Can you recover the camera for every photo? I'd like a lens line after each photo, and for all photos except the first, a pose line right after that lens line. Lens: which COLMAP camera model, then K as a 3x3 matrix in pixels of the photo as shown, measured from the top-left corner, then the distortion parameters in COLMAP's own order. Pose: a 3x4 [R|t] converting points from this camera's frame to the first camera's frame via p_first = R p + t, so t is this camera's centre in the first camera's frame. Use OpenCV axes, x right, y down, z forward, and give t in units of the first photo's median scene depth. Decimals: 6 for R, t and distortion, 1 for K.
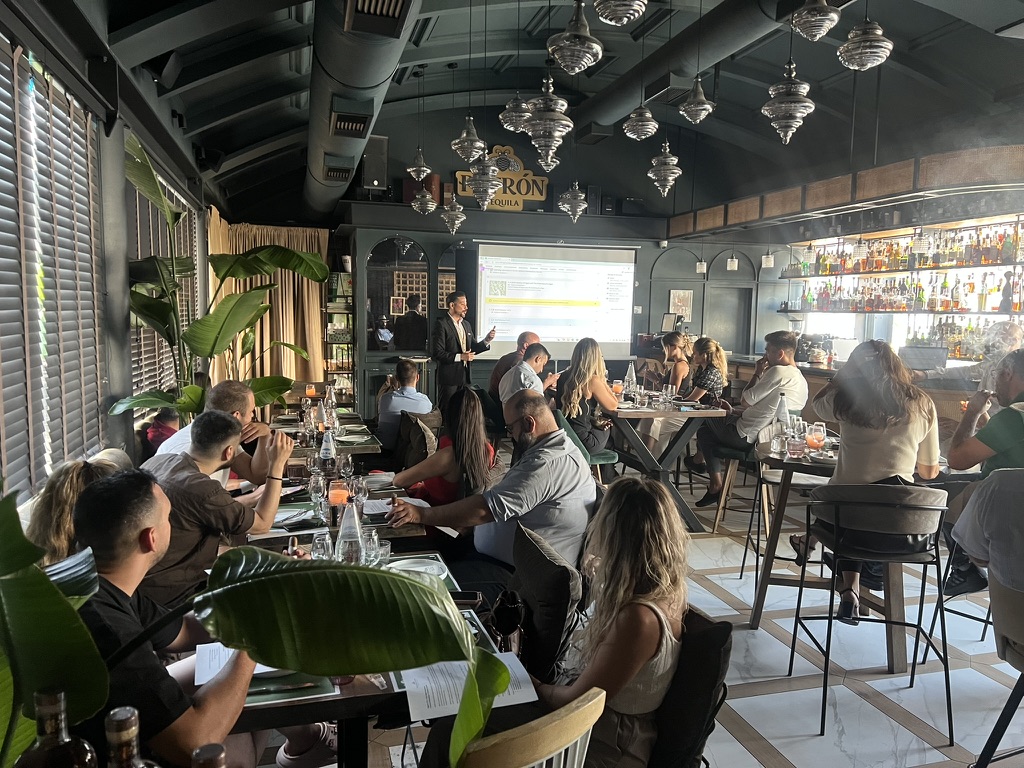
lens RADIAL K [[761.0, 0, 513.4], [0, 761.0, 386.5], [0, 0, 1]] dist [0.013337, -0.022928]
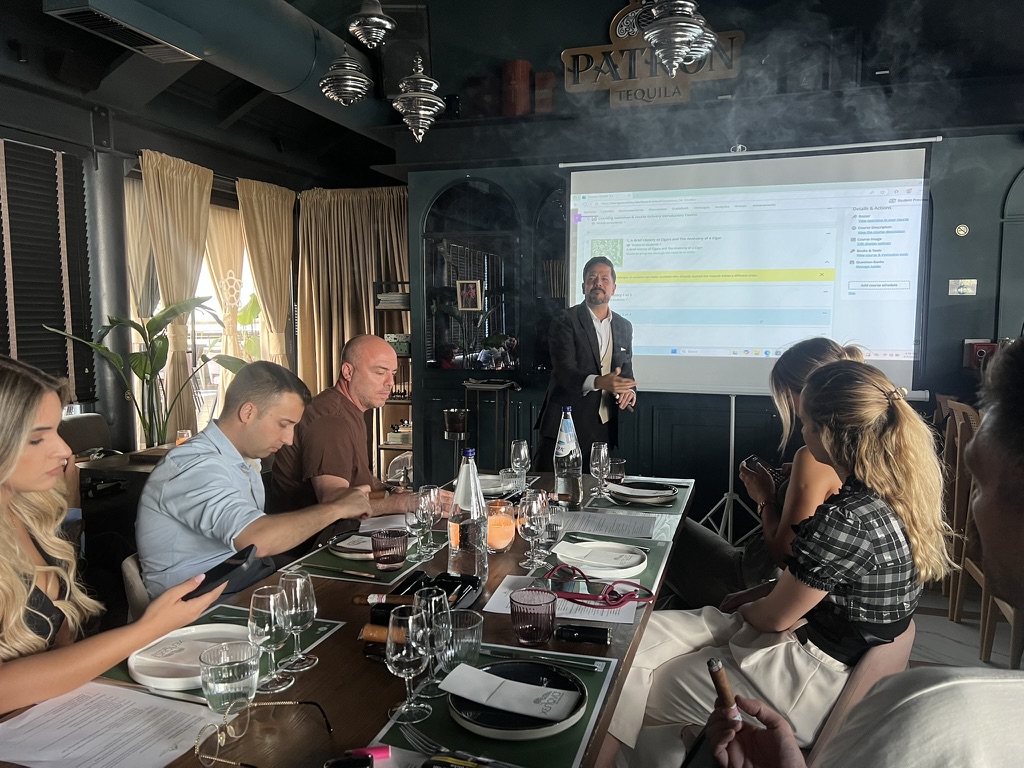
lens RADIAL K [[761.0, 0, 509.6], [0, 761.0, 384.4], [0, 0, 1]] dist [0.013337, -0.022928]
pose [[0.840172, 0.029090, -0.541539, 0.204689], [-0.033588, 0.999435, 0.001577, -0.037855], [0.541279, 0.016865, 0.840674, 0.522599]]
